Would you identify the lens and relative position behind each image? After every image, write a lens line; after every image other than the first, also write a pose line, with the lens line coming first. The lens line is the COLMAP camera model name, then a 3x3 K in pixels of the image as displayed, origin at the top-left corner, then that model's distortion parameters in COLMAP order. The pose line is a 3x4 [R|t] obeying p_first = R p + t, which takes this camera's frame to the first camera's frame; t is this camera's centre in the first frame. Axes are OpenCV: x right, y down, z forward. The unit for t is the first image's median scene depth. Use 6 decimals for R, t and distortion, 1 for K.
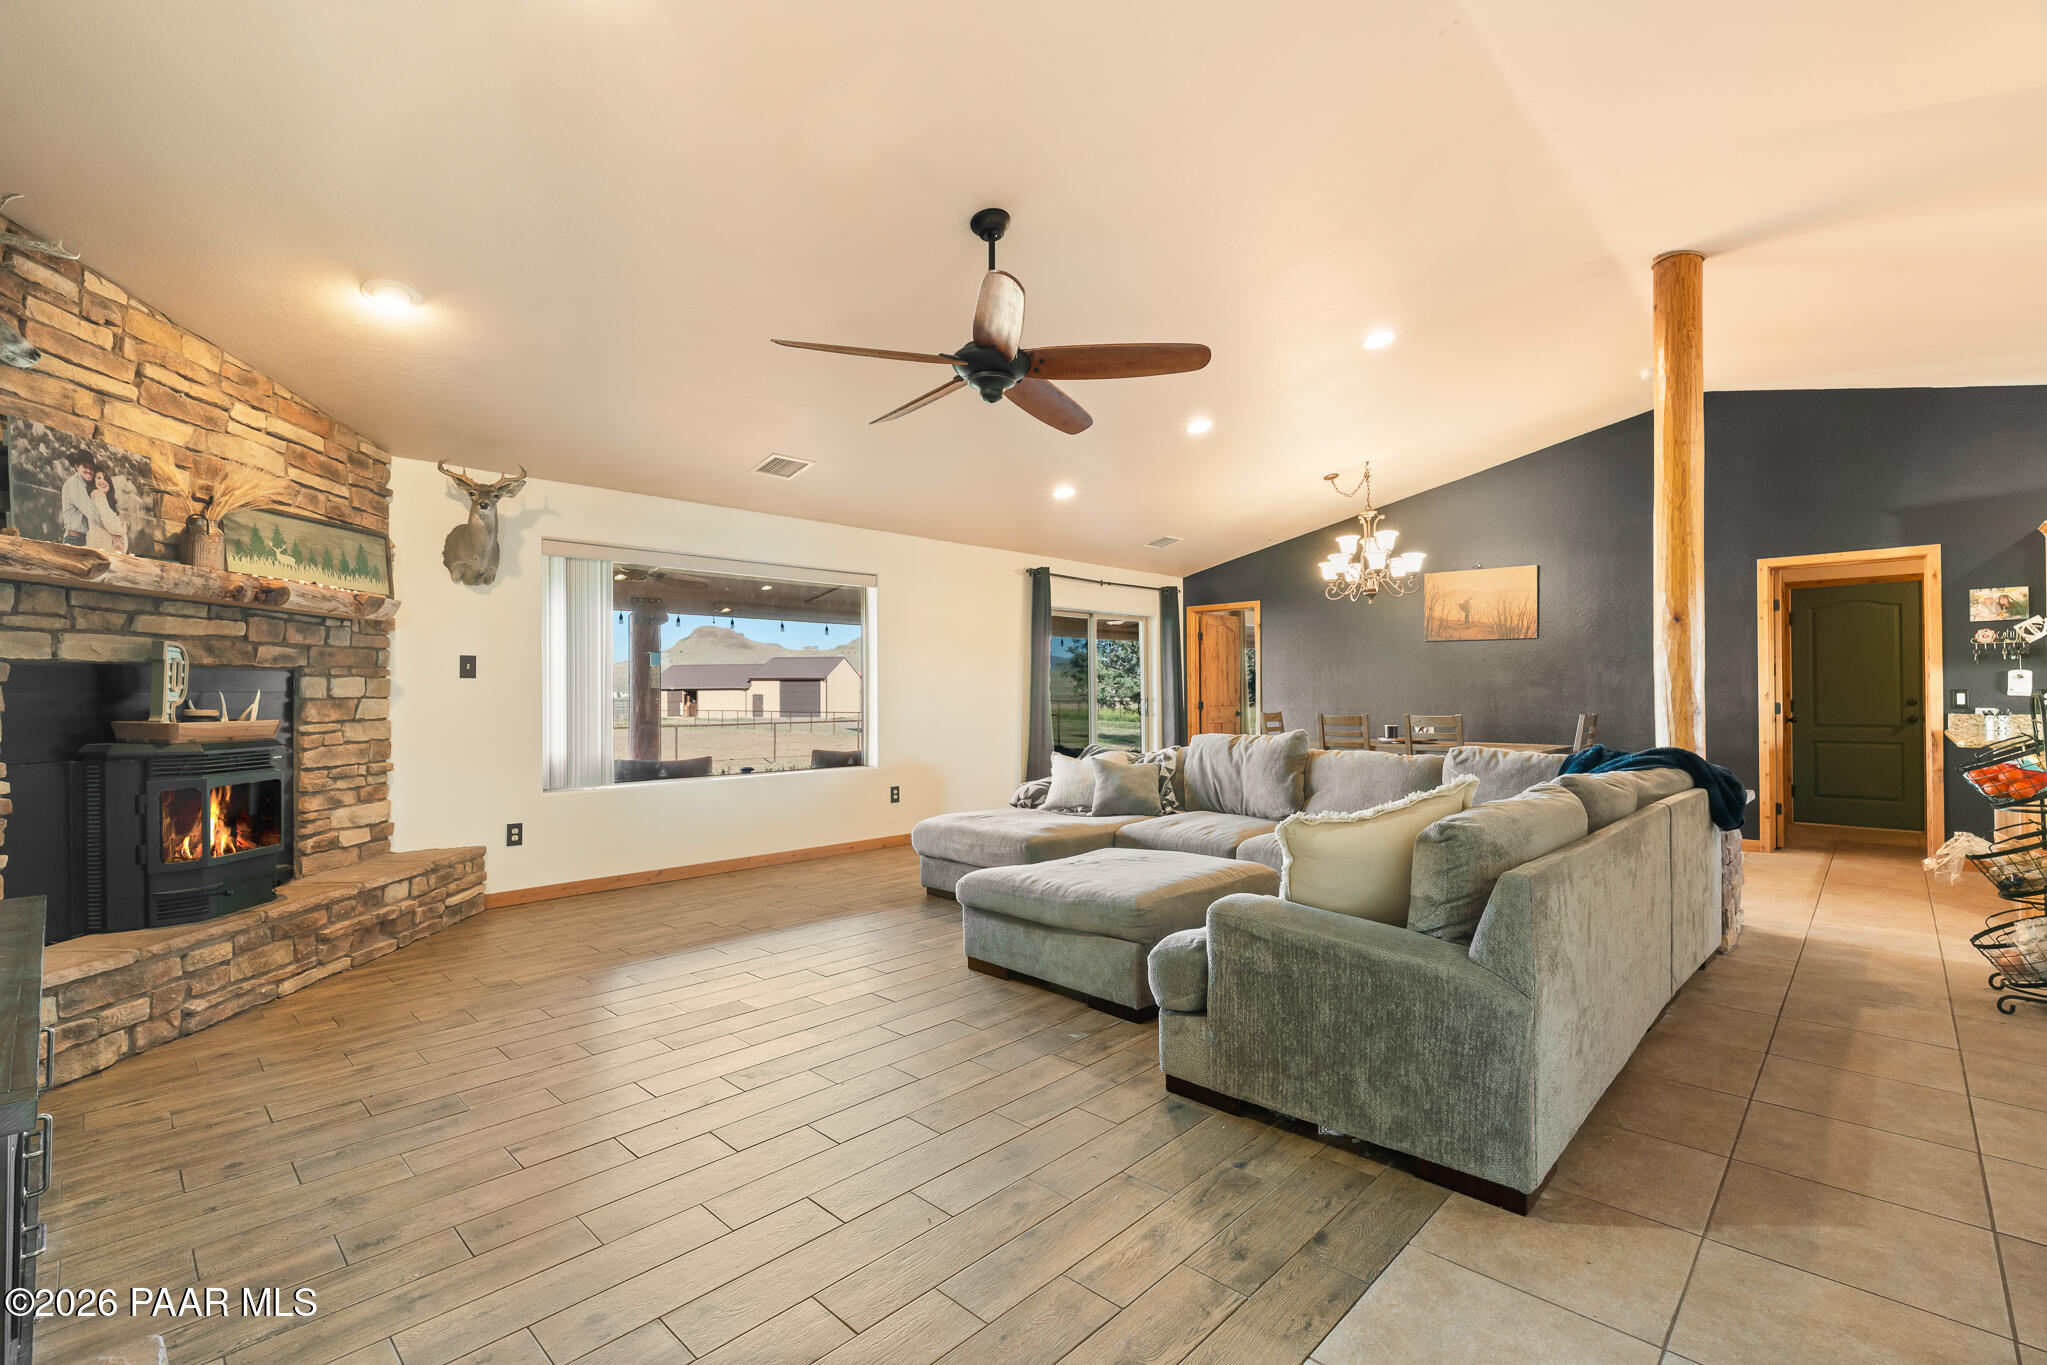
lens RADIAL K [[906.3, 0, 1030.9], [0, 906.3, 685.7], [0, 0, 1]] dist [-0.002749, -0.000551]
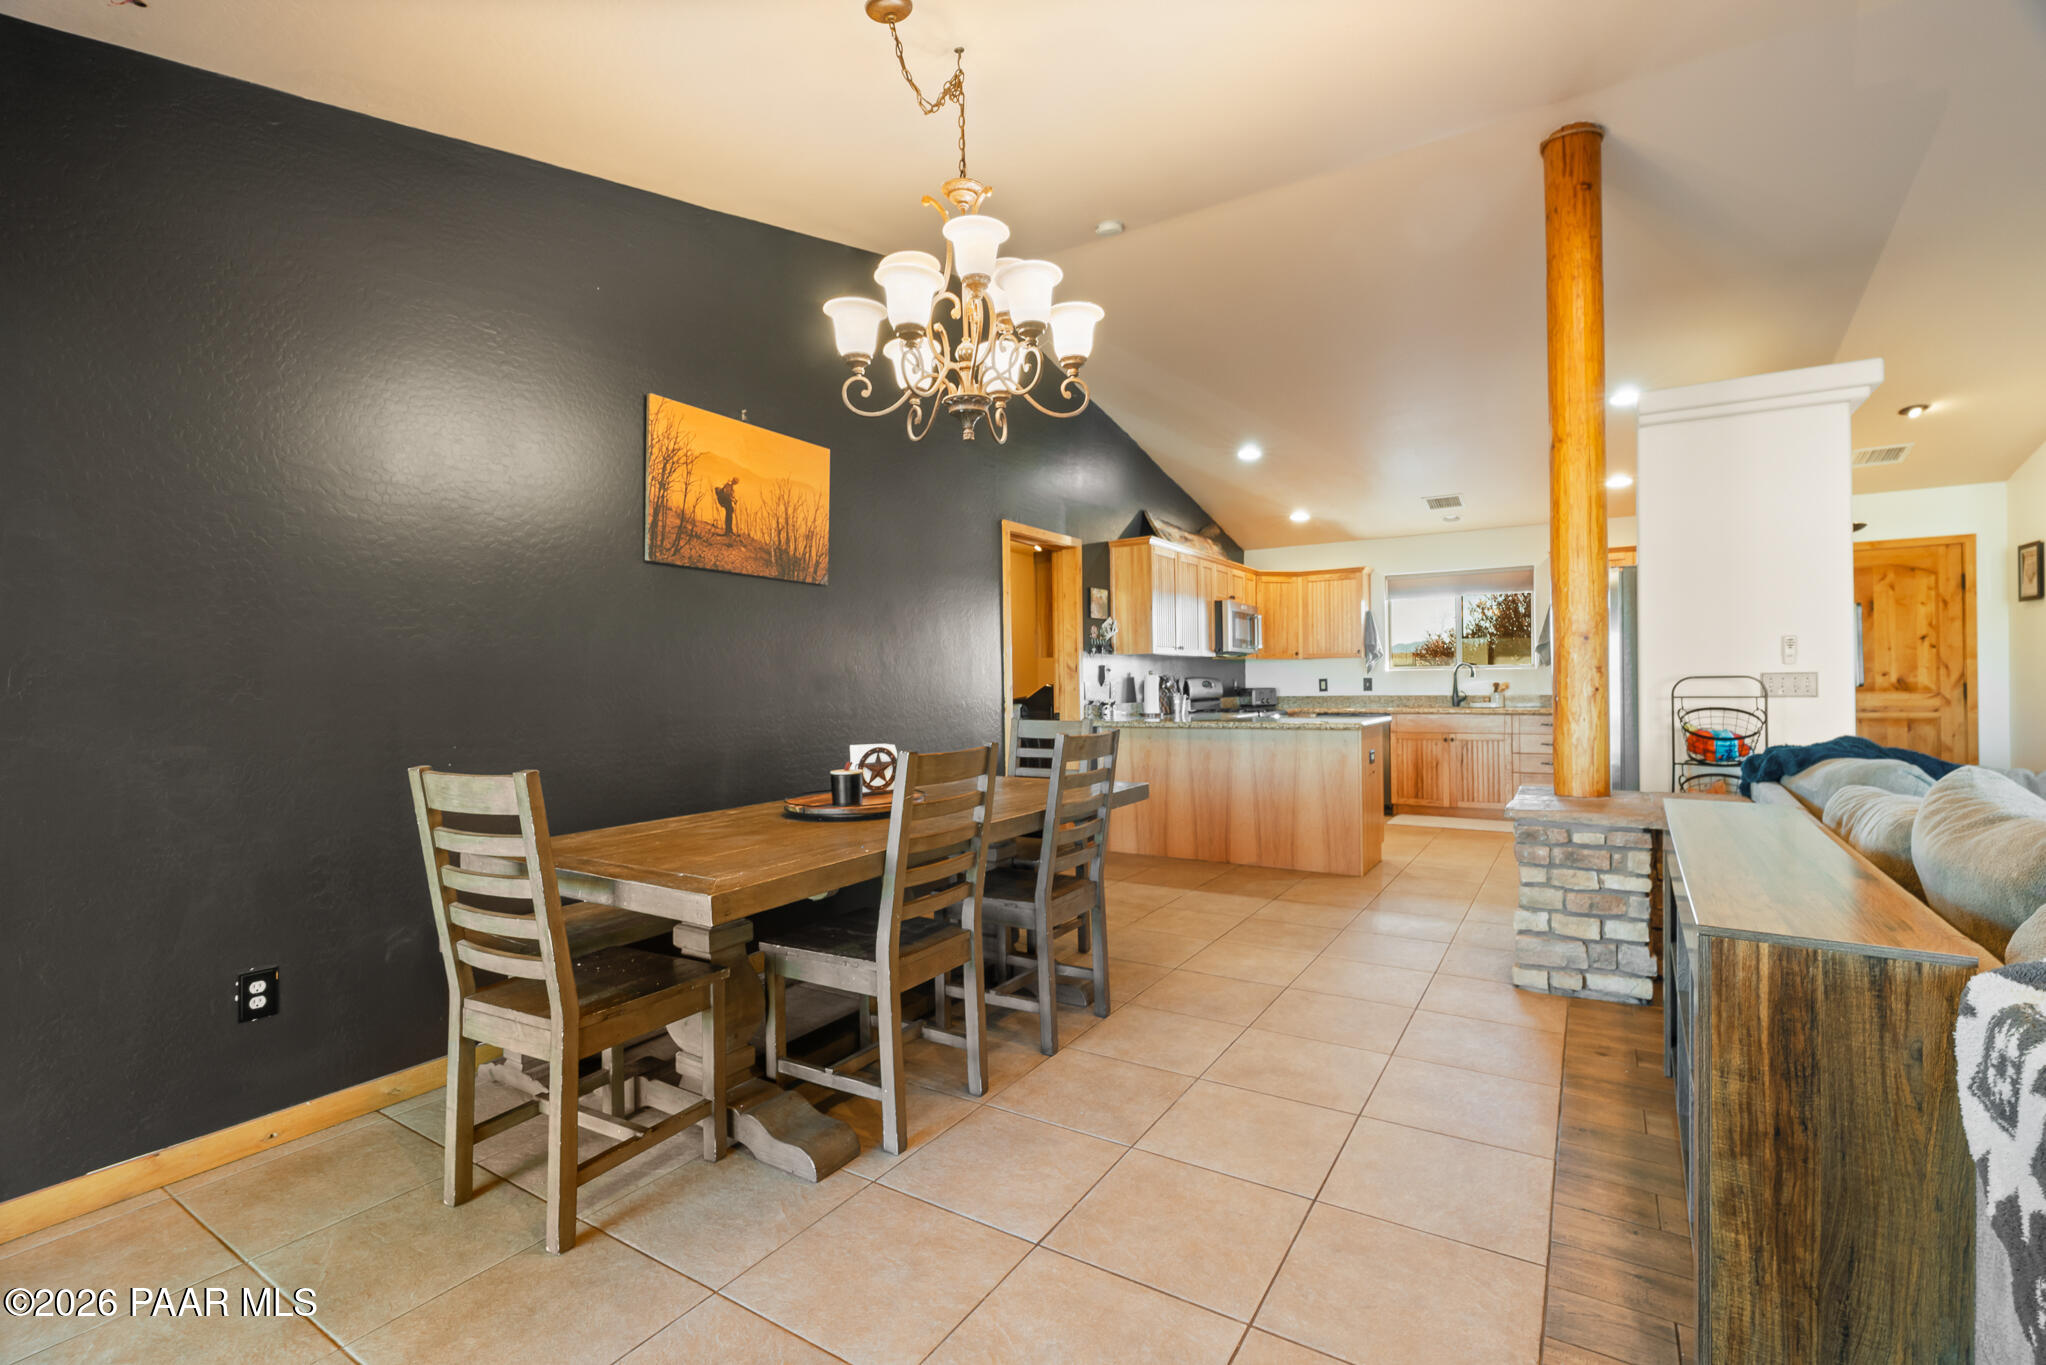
lens RADIAL K [[909.8, 0, 1023.0], [0, 909.8, 682.5], [0, 0, 1]] dist [-0.007158, -0.000557]
pose [[-0.193351, 0.009195, 0.981087, 0.016109], [0.006782, 0.999945, -0.008035, 0.017861], [-0.981106, 0.005100, -0.193403, 1.770049]]
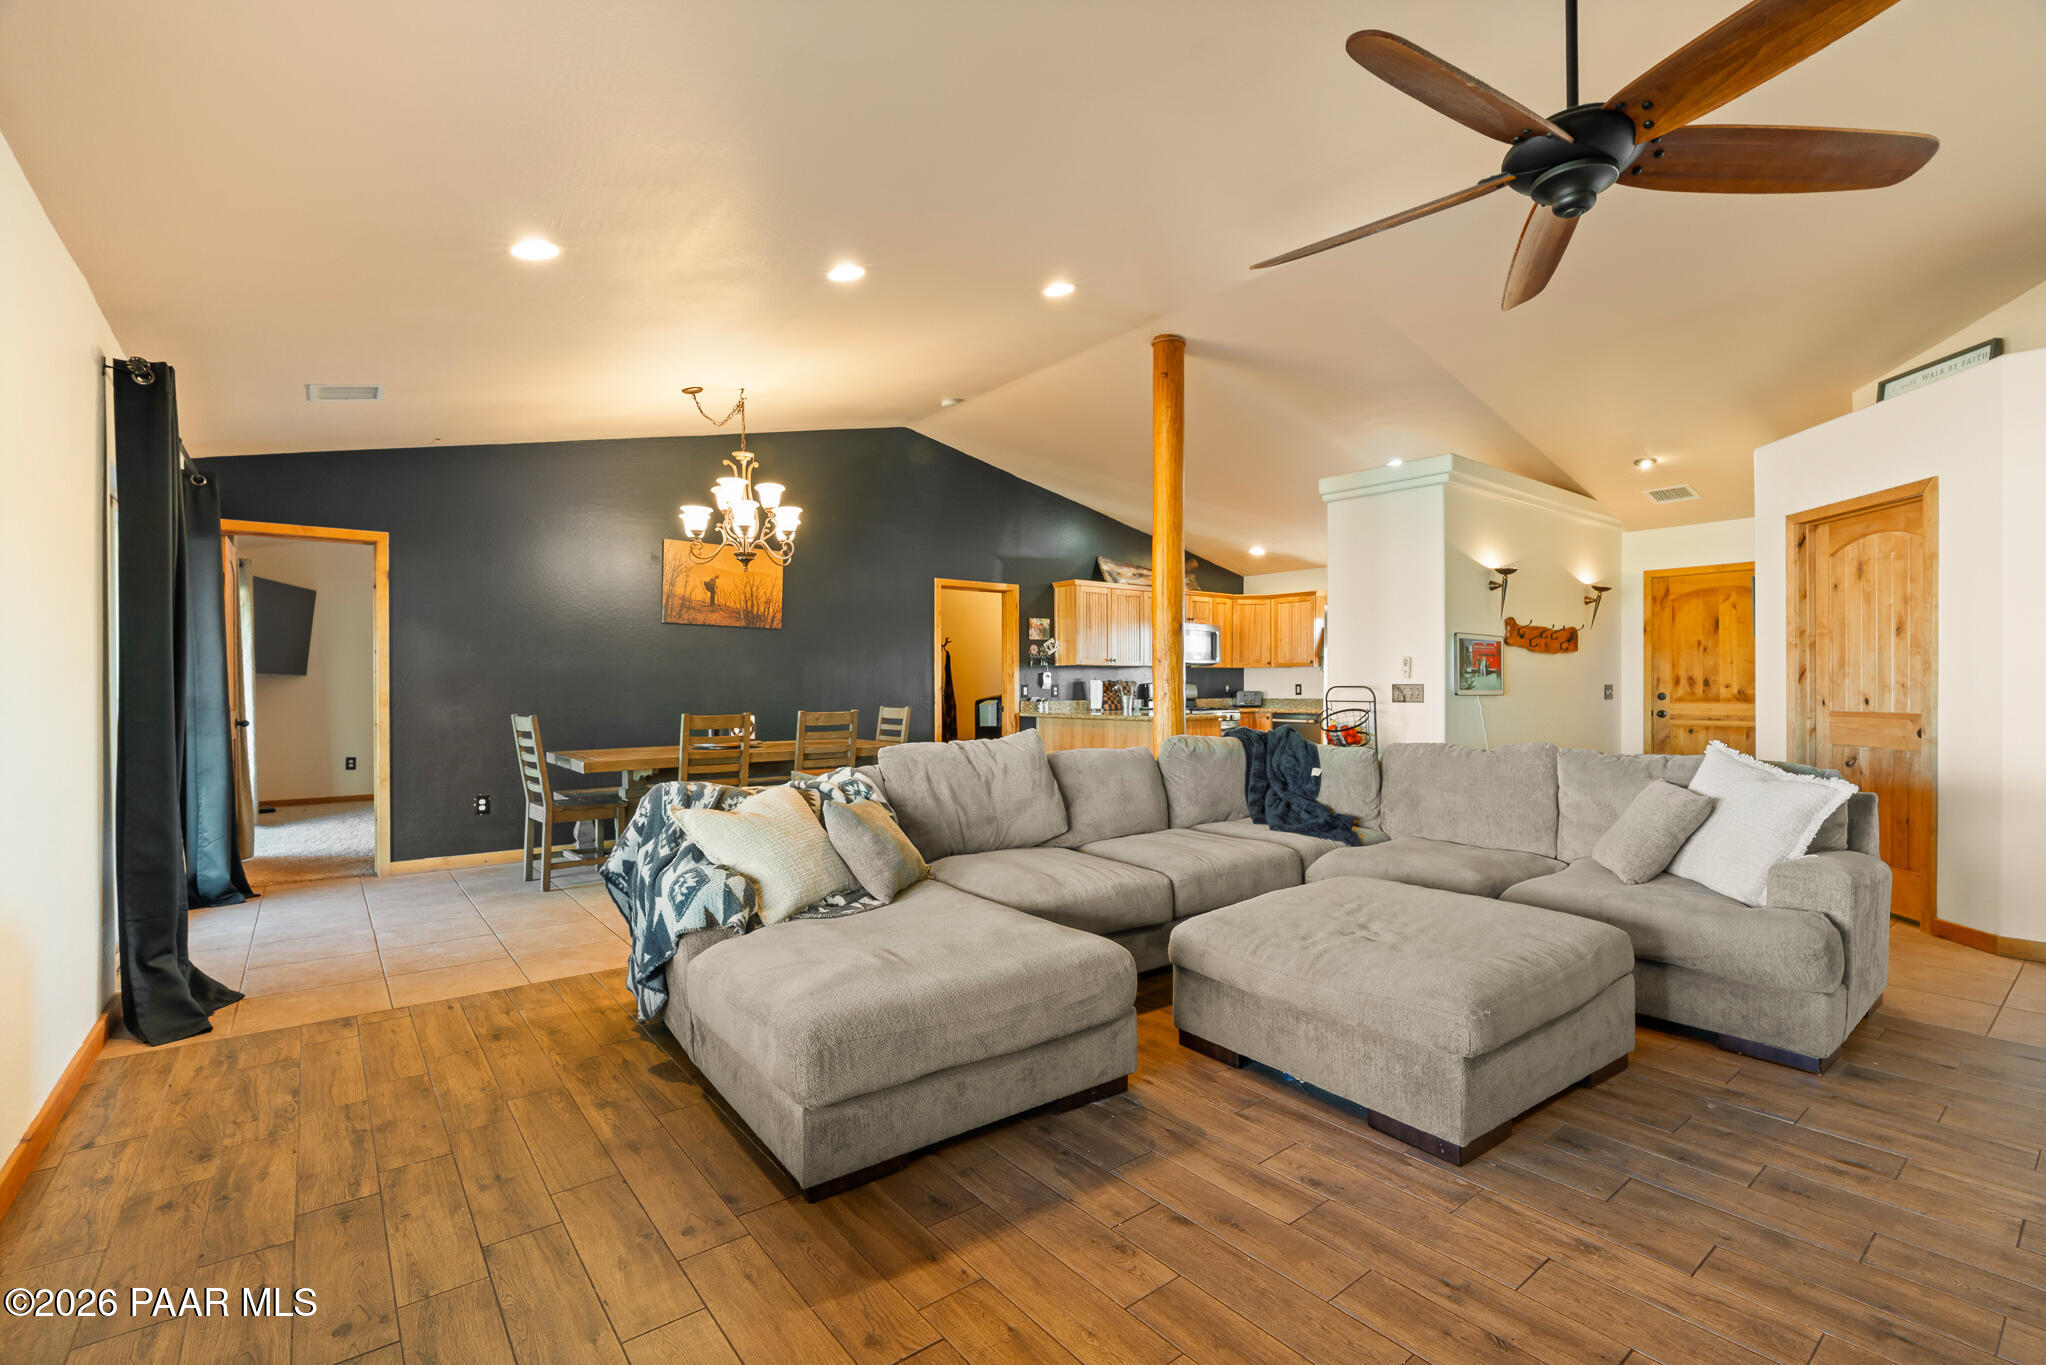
lens RADIAL K [[907.0, 0, 1015.2], [0, 907.0, 684.8], [0, 0, 1]] dist [-0.013290, -0.000356]
pose [[0.149767, 0.005826, 0.988704, -0.608069], [-0.006702, 0.999966, -0.004877, 0.015942], [-0.988699, -0.005896, 0.149801, 1.100617]]
